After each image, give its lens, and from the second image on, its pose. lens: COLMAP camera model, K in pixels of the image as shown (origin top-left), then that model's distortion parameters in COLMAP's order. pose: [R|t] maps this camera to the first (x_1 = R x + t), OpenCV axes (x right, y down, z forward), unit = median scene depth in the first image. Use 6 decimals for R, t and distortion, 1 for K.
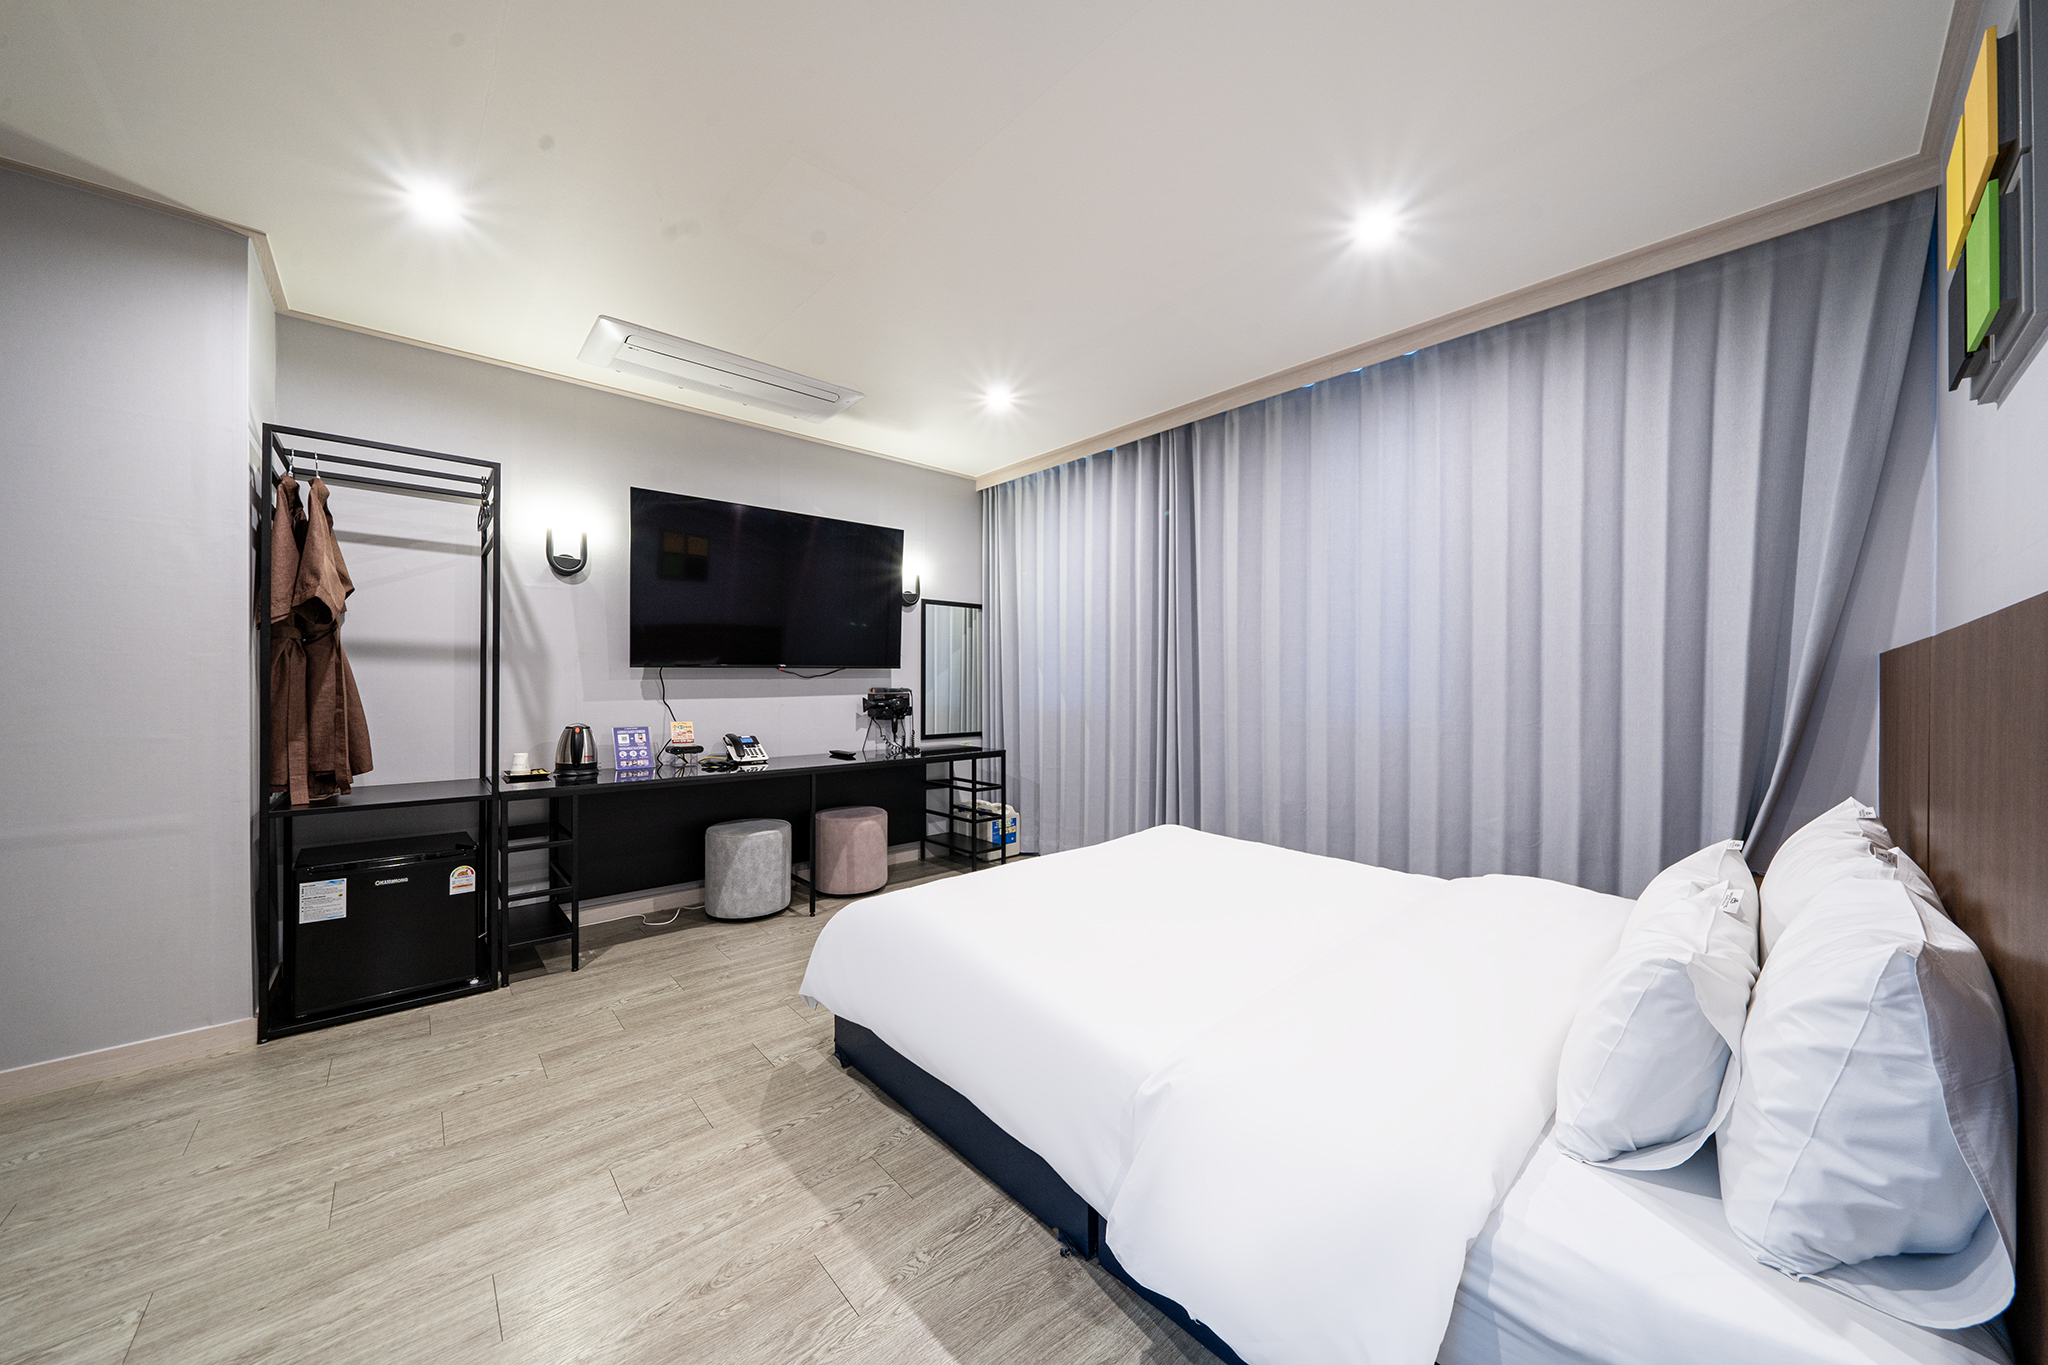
lens RADIAL K [[701.9, 0, 1036.3], [0, 701.9, 679.8], [0, 0, 1]] dist [0.000175, 0.000385]
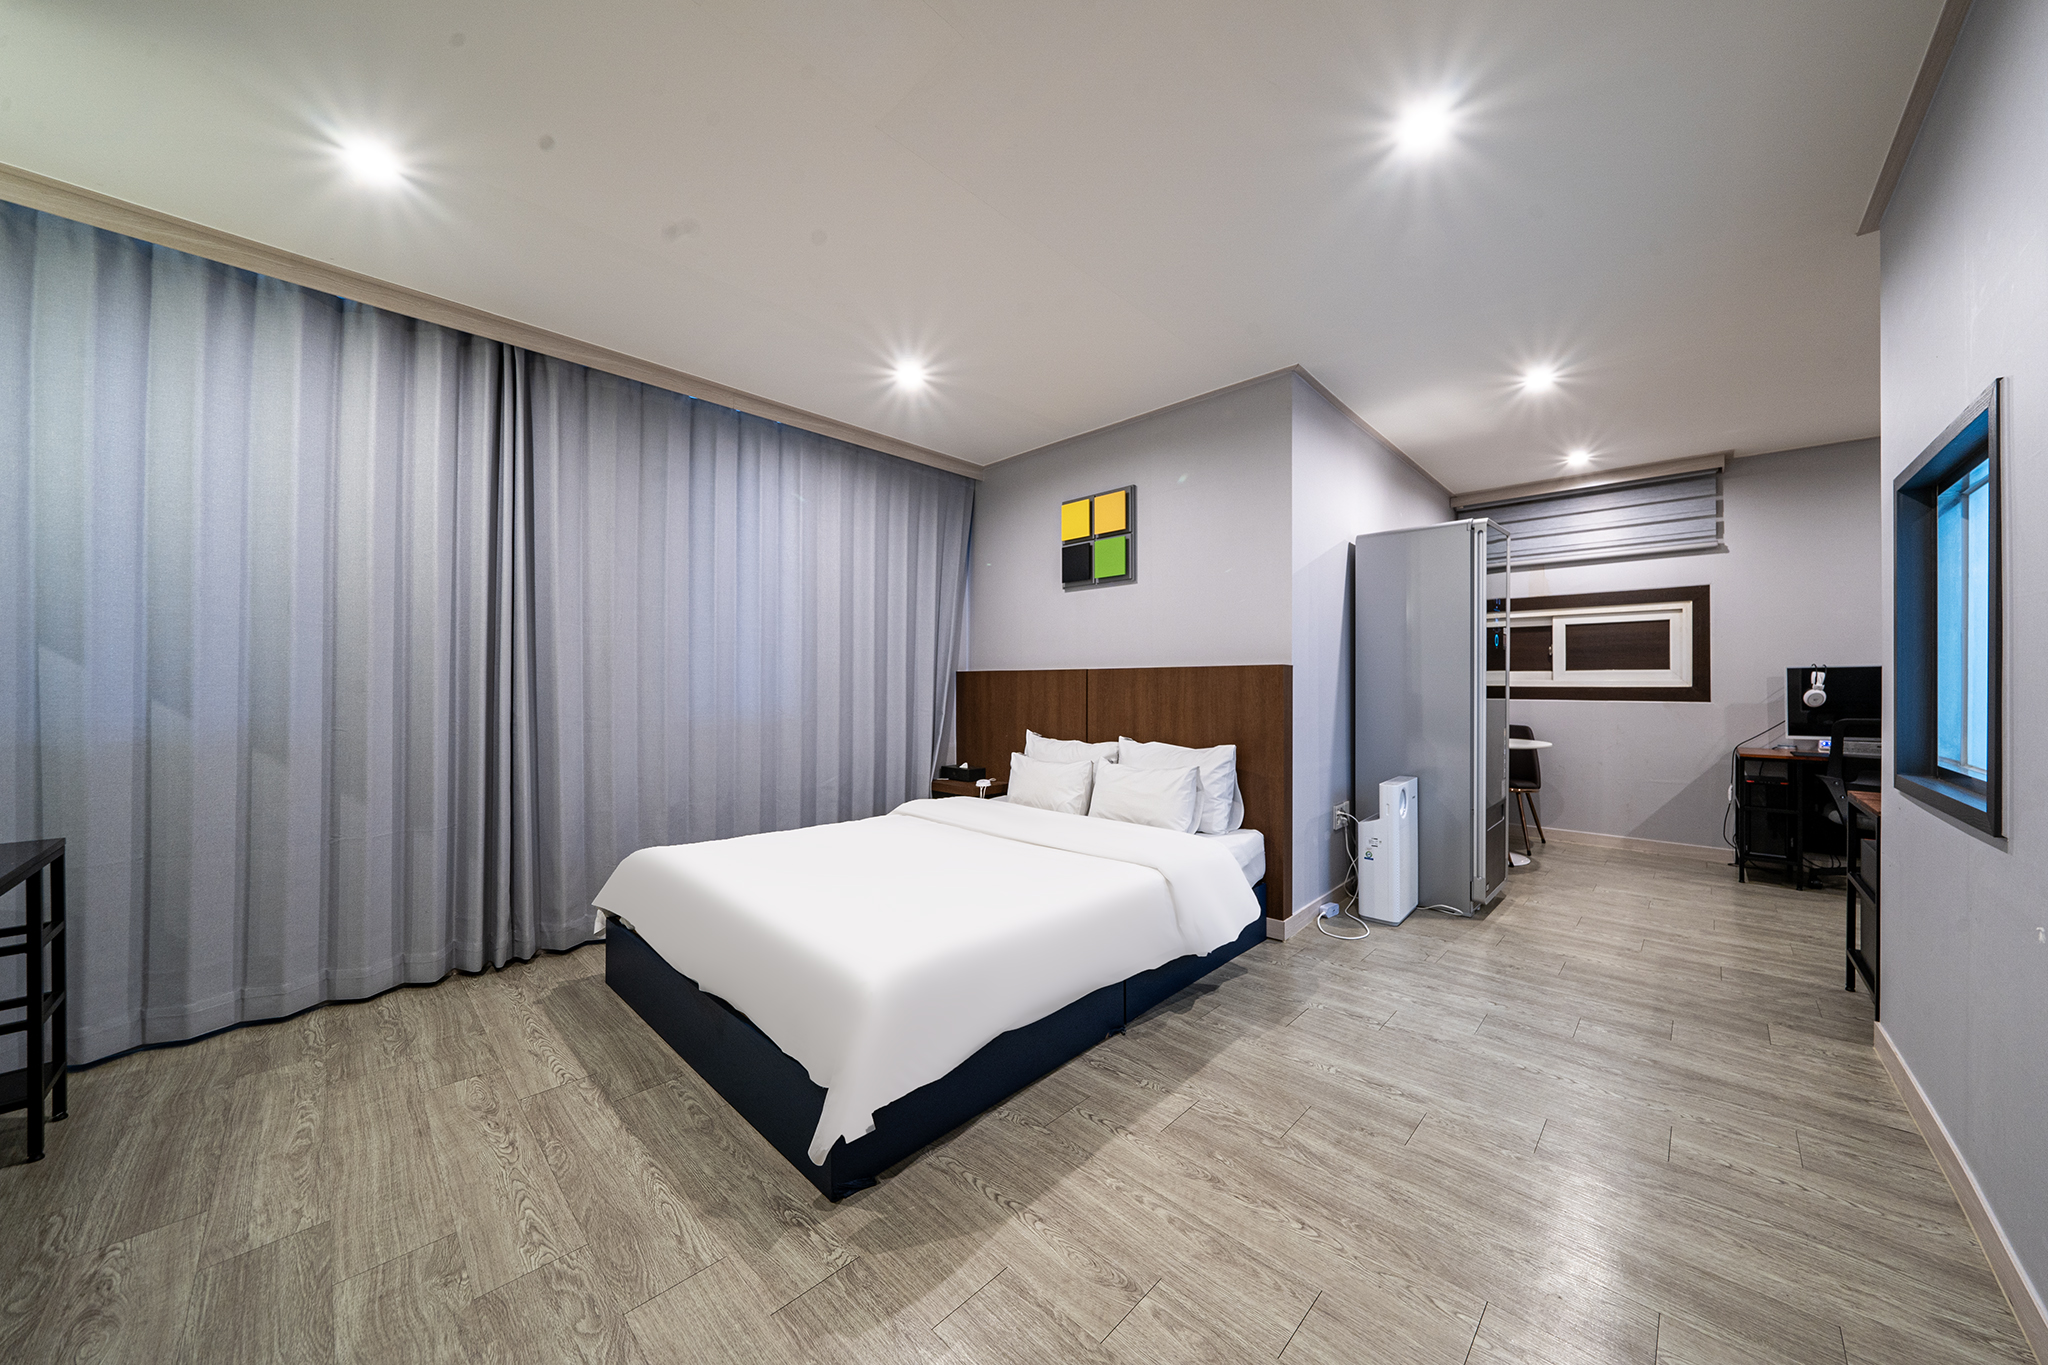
lens RADIAL K [[701.9, 0, 1038.6], [0, 701.9, 679.0], [0, 0, 1]] dist [0.000175, 0.000385]
pose [[-0.068789, 0.010932, 0.997571, -1.406286], [0.001071, 0.999940, -0.010884, 0.016493], [-0.997631, 0.000320, -0.068797, 1.170343]]
